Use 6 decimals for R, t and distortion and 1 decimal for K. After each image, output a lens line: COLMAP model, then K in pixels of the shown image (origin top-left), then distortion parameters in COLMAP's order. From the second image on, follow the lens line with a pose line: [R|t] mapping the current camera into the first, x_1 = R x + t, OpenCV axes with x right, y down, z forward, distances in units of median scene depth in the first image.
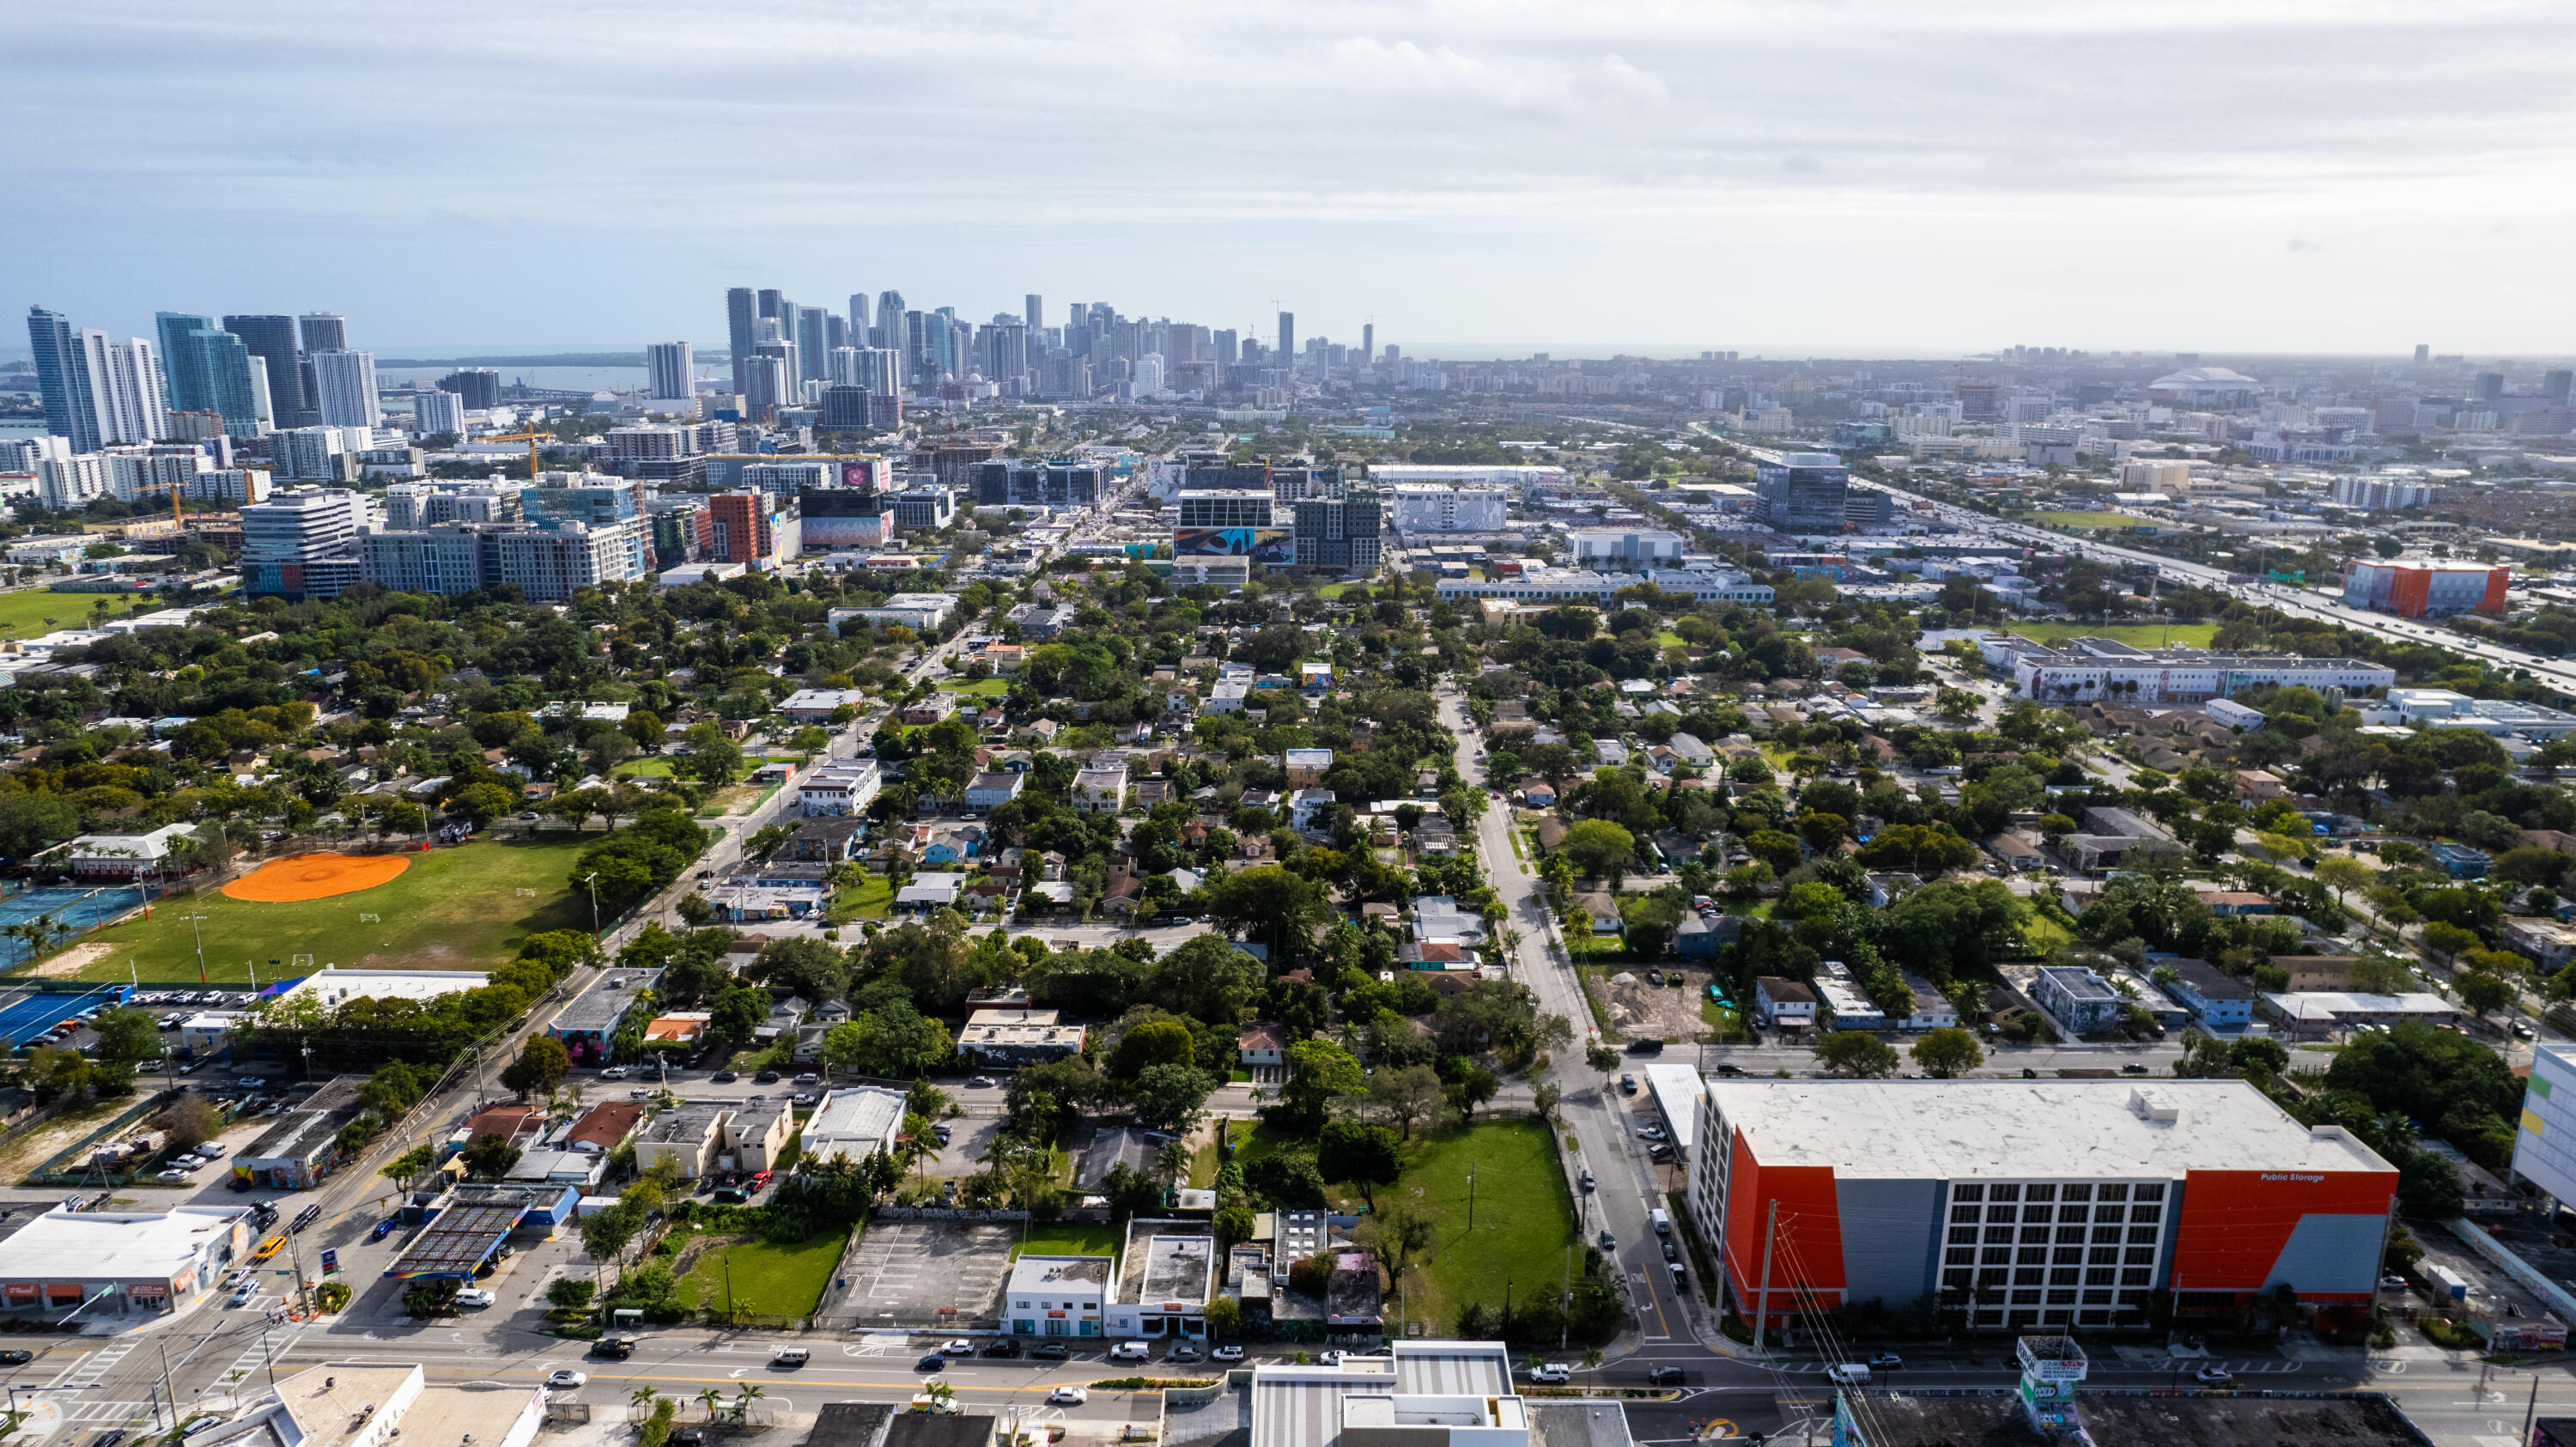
lens RADIAL K [[1652.3, 0, 1288.0], [0, 1652.3, 723.5], [0, 0, 1]] dist [-0.070433, 0.060077]
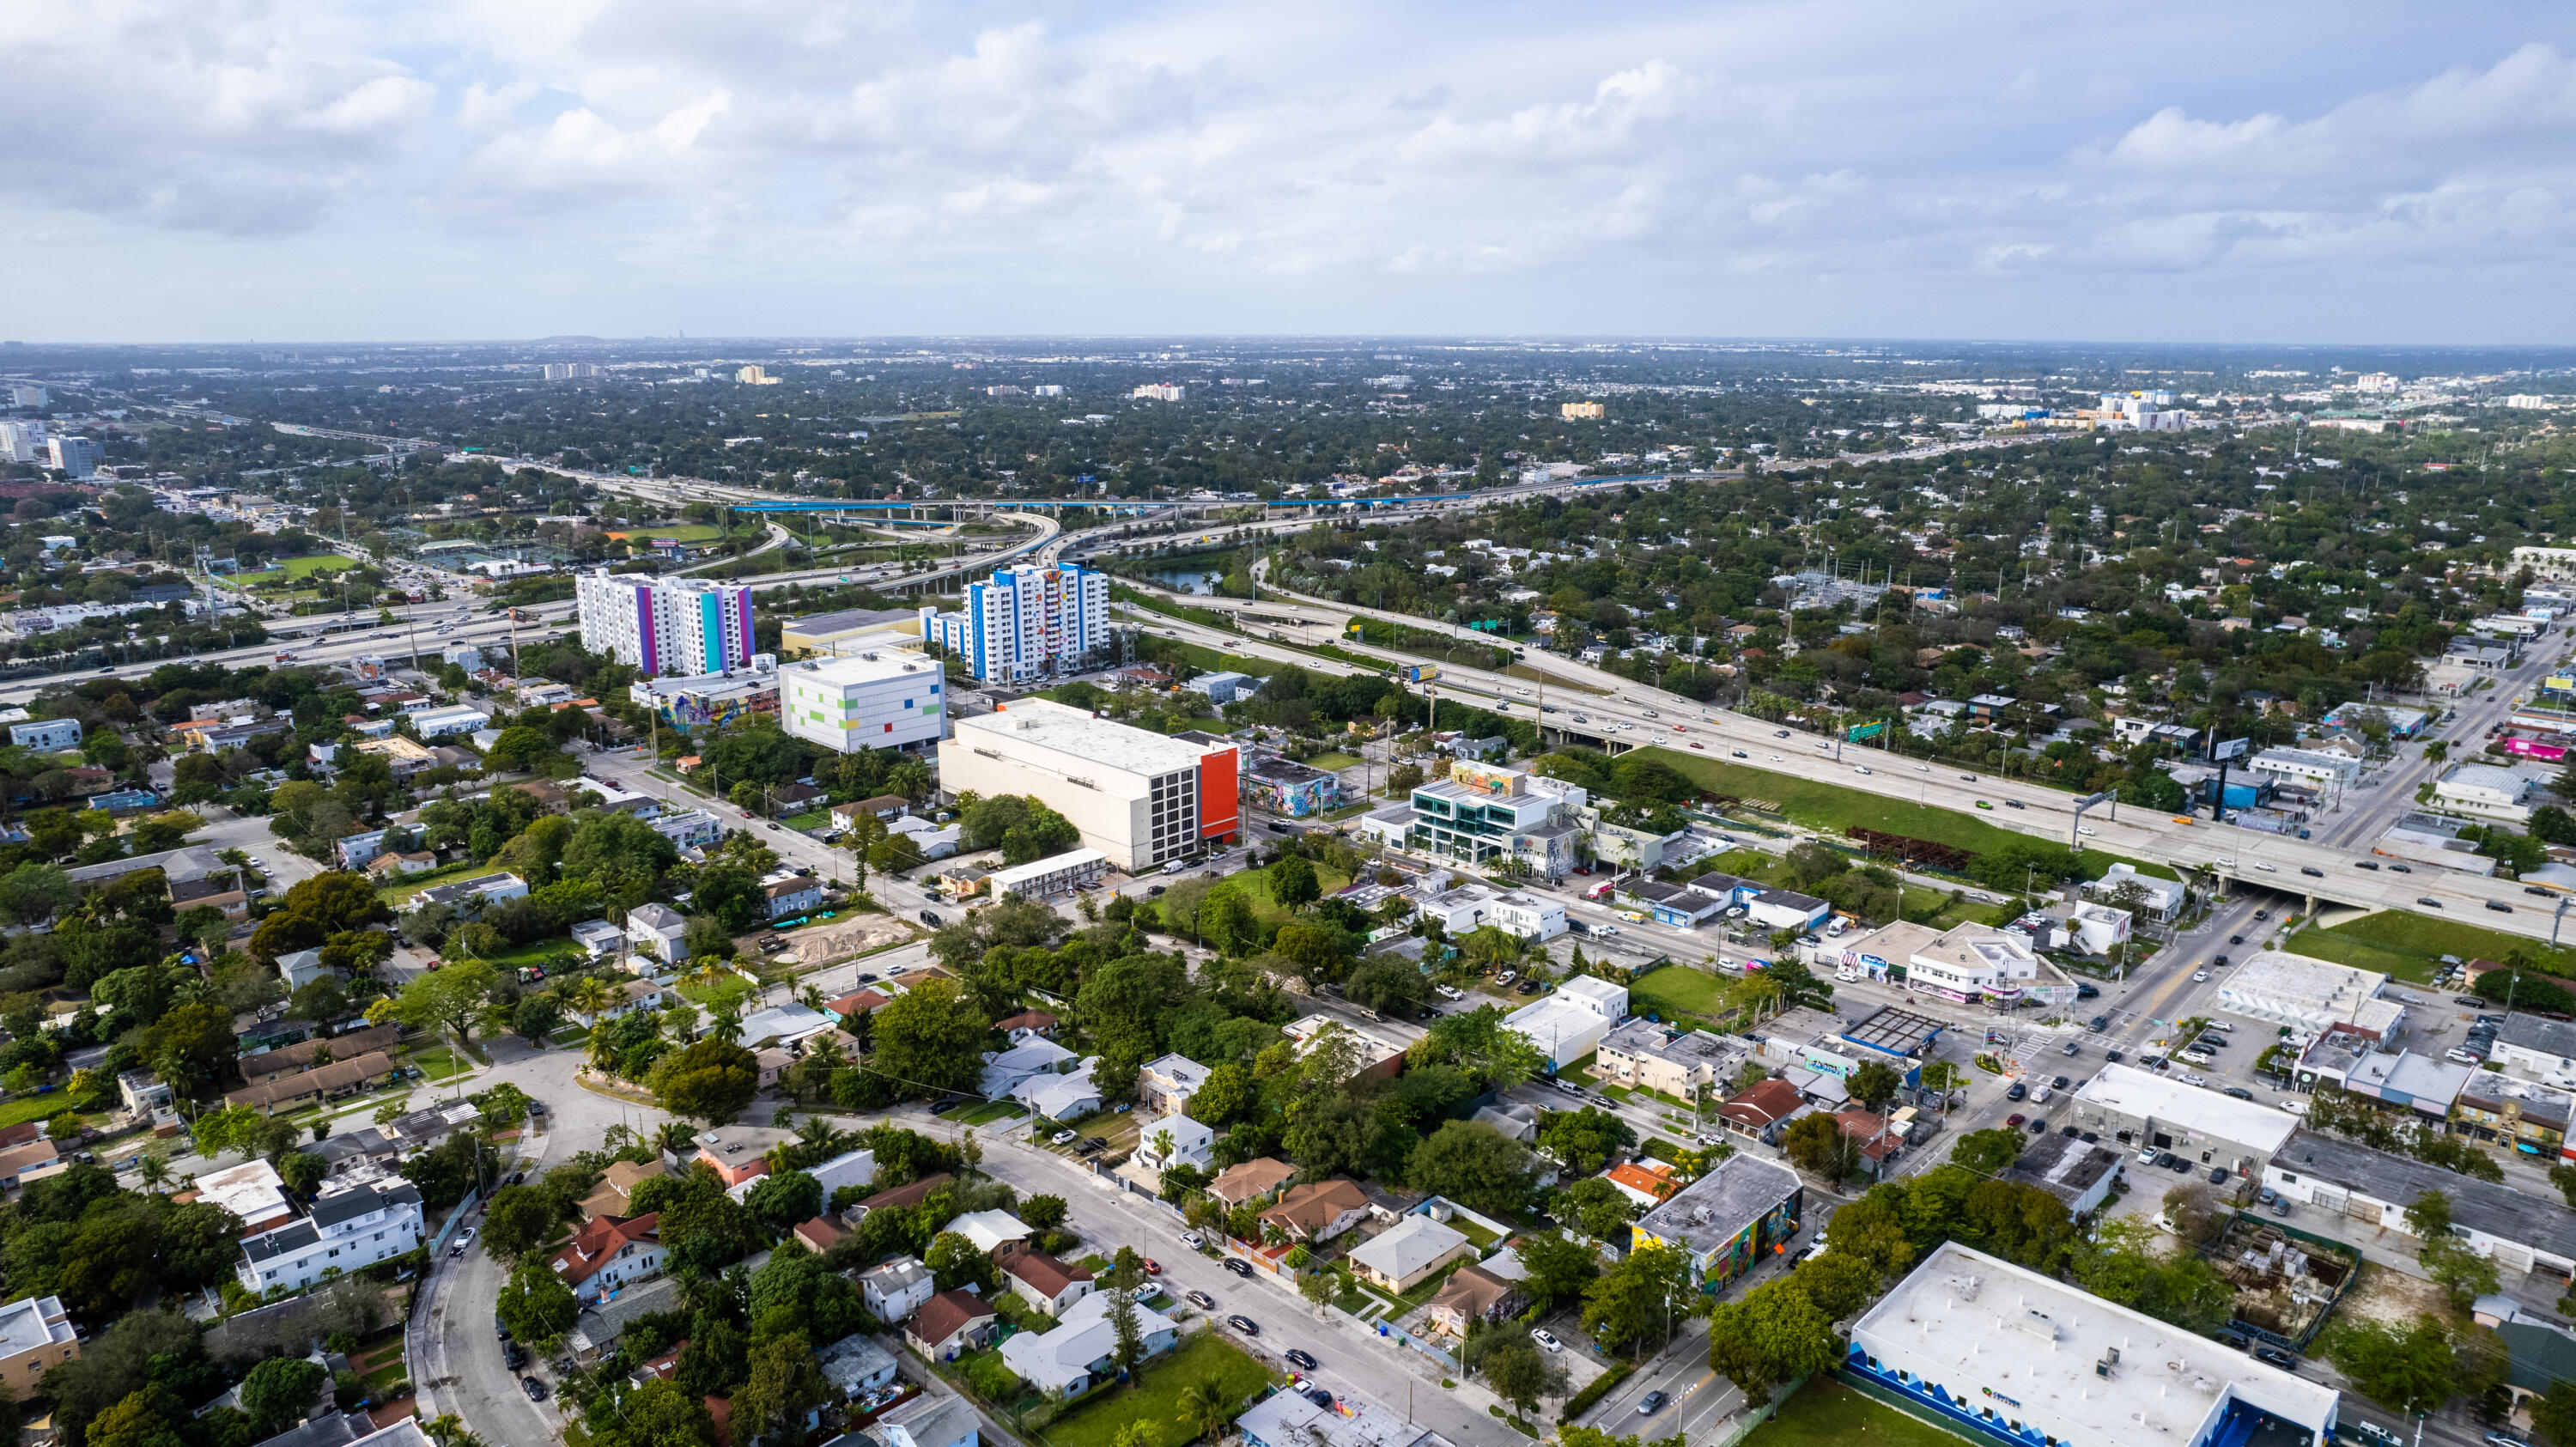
lens RADIAL K [[1652.3, 0, 1288.0], [0, 1652.3, 723.5], [0, 0, 1]] dist [-0.070433, 0.060077]
pose [[-0.723321, -0.163774, 0.670809, -0.494595], [0.158326, 0.906249, 0.391976, -0.237655], [-0.672116, 0.389731, -0.629580, 1.019841]]
